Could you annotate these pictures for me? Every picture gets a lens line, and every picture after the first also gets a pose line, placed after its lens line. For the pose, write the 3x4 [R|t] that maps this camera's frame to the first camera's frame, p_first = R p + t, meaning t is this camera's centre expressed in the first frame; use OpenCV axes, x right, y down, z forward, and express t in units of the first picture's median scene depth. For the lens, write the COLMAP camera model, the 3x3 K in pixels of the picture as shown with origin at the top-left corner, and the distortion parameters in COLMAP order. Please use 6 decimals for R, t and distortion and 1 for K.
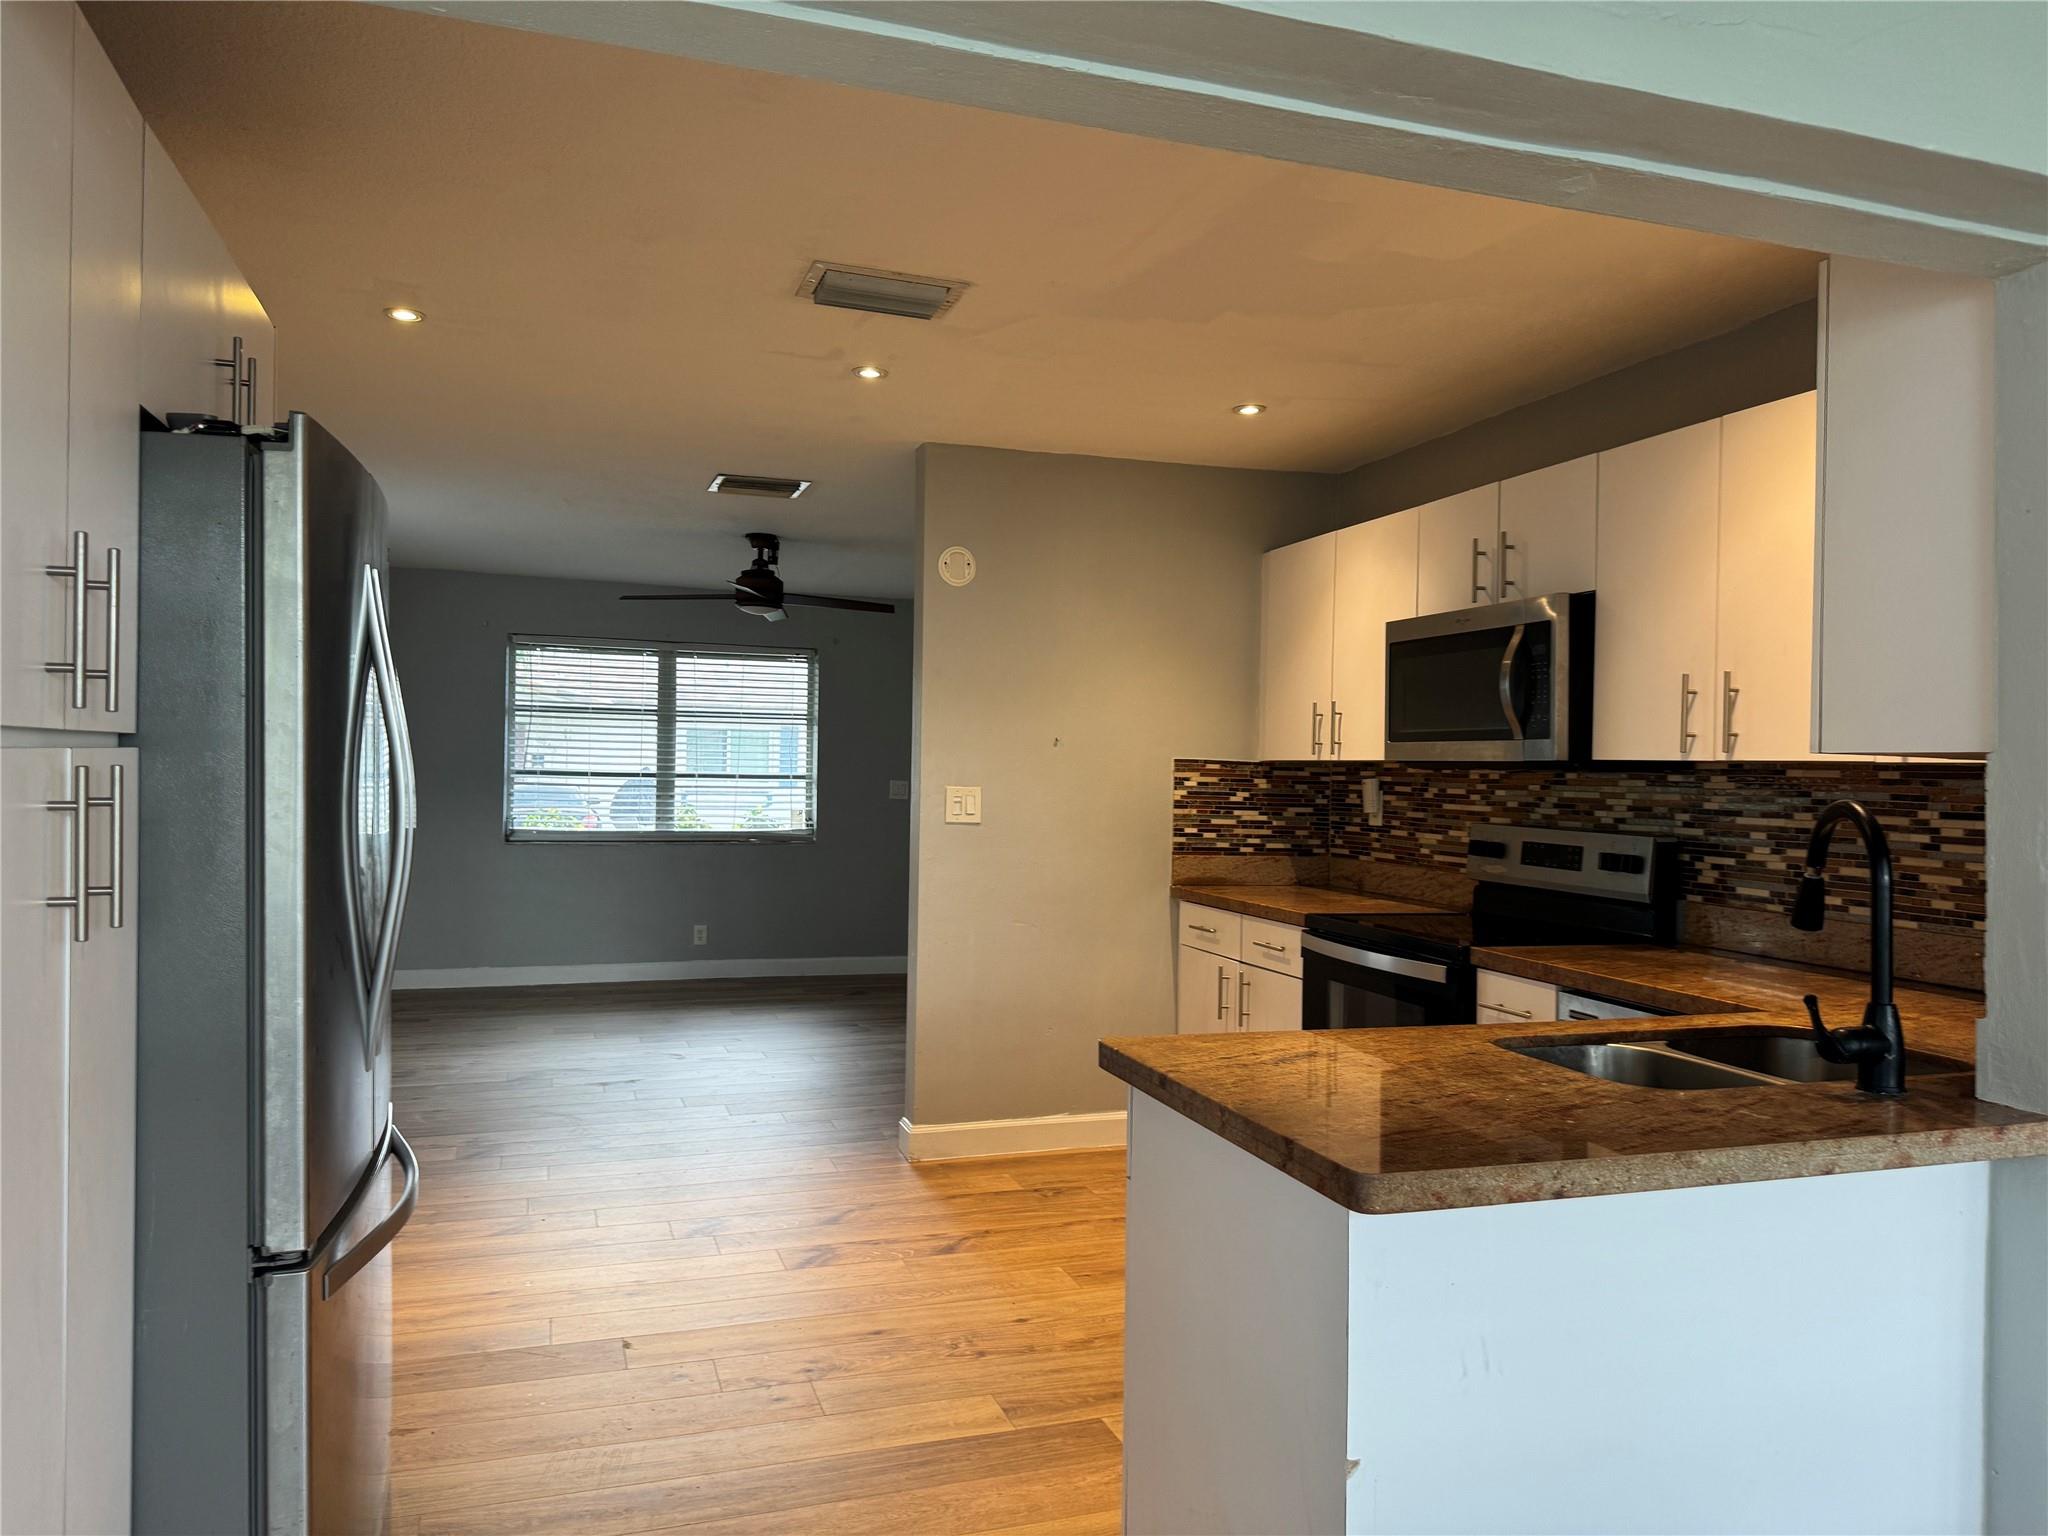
lens RADIAL K [[1457.1, 0, 1022.1], [0, 1457.1, 768.2], [0, 0, 1]] dist [0.033403, -0.047082]
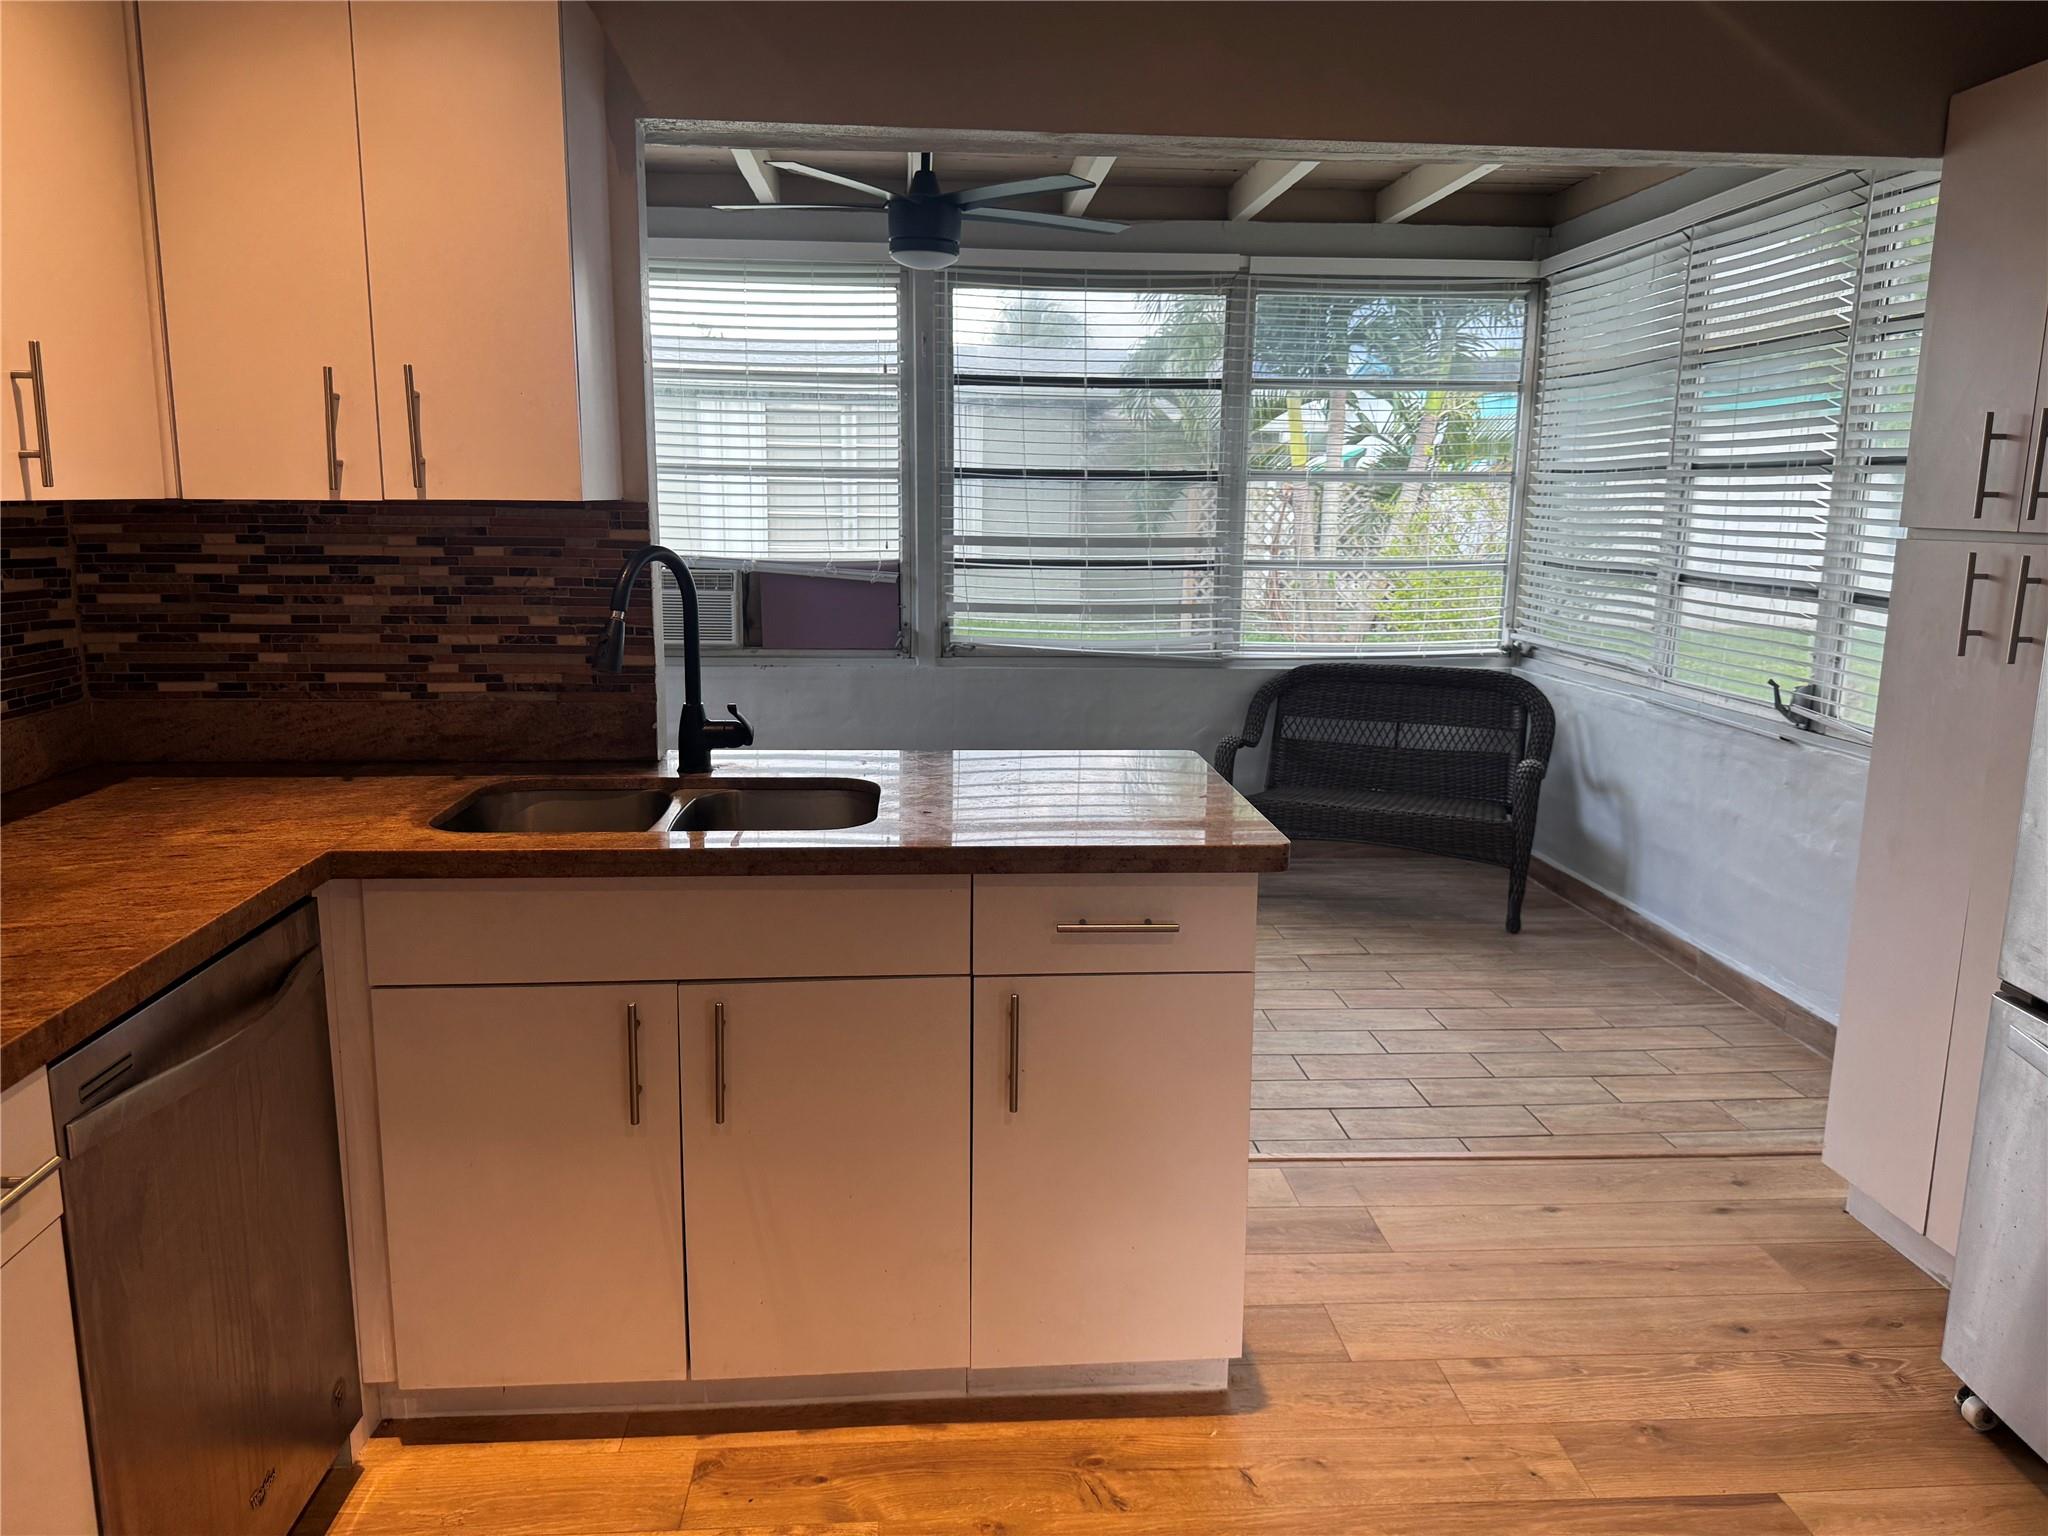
lens RADIAL K [[1457.1, 0, 1015.5], [0, 1457.1, 759.2], [0, 0, 1]] dist [0.033403, -0.047082]
pose [[-0.978579, -0.046937, 0.200451, -0.033488], [-0.009757, 0.983144, 0.182575, -0.009855], [-0.205642, 0.176708, -0.962541, 1.117415]]
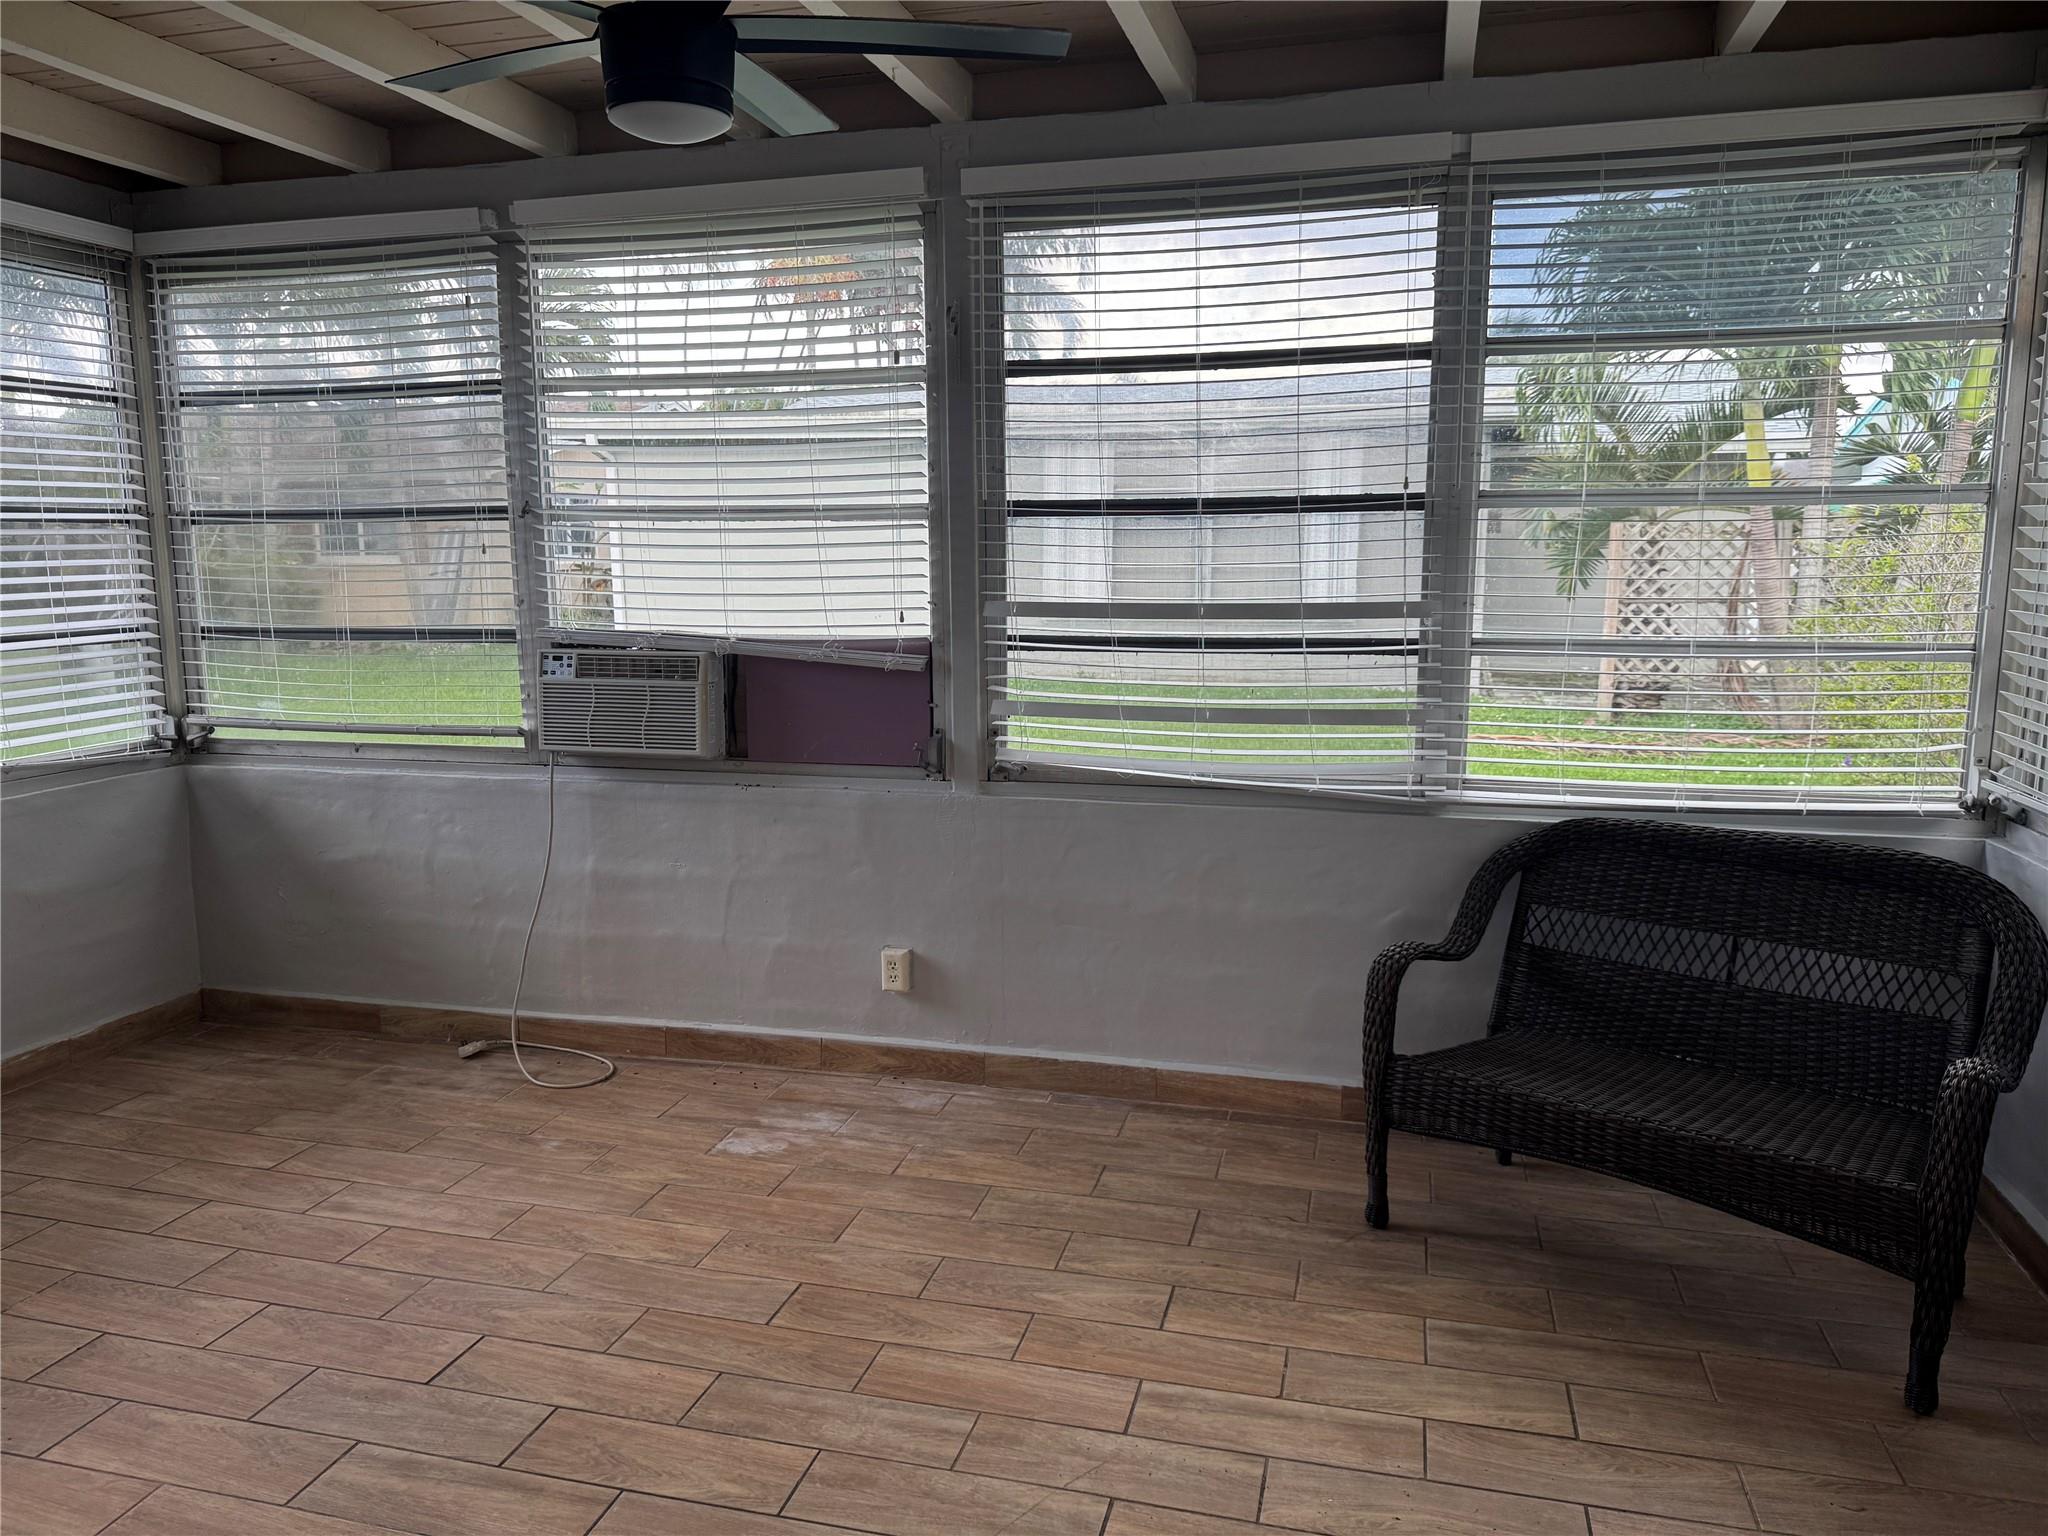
lens RADIAL K [[1457.1, 0, 1023.9], [0, 1457.1, 741.6], [0, 0, 1]] dist [0.033403, -0.047082]
pose [[-0.853022, -0.065176, 0.517789, -0.177119], [0.007260, 0.990593, 0.136651, -0.003424], [-0.521824, 0.120325, -0.844524, 0.555103]]
